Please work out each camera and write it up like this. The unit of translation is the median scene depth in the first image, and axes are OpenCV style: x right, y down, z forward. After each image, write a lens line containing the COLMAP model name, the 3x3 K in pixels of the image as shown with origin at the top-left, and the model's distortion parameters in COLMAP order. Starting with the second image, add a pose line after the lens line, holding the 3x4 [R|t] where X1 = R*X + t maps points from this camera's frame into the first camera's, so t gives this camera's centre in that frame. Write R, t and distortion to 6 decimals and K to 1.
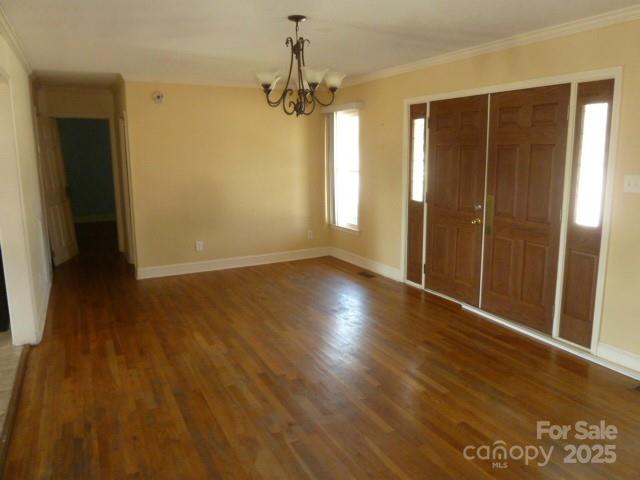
lens RADIAL K [[478.9, 0, 327.3], [0, 478.9, 236.8], [0, 0, 1]] dist [-0.042374, 0.003408]
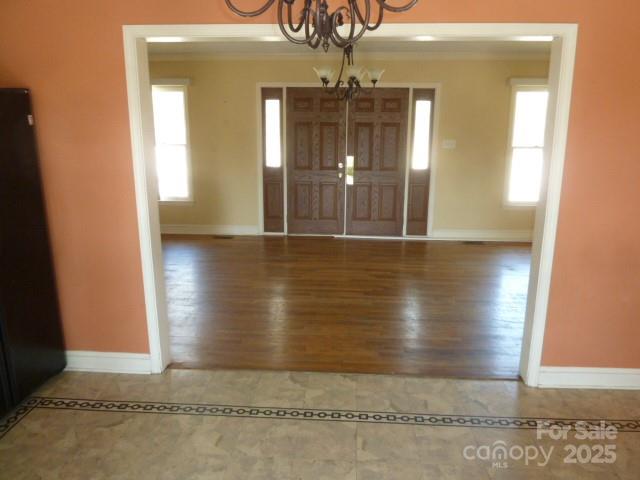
lens RADIAL K [[478.9, 0, 327.3], [0, 478.9, 236.8], [0, 0, 1]] dist [-0.042374, 0.003408]
pose [[0.516406, -0.191611, 0.834632, -1.140266], [0.140650, 0.980388, 0.138050, -0.065761], [-0.844714, 0.046101, 0.533228, 0.315278]]
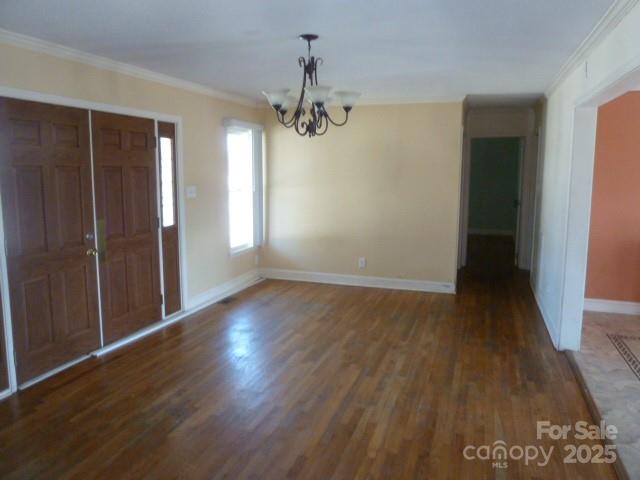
lens RADIAL K [[478.9, 0, 327.3], [0, 478.9, 236.8], [0, 0, 1]] dist [-0.042374, 0.003408]
pose [[-0.697713, -0.096355, 0.709868, -0.713778], [0.126963, 0.958595, 0.254905, -0.269427], [-0.705037, 0.267977, -0.656590, 1.494215]]
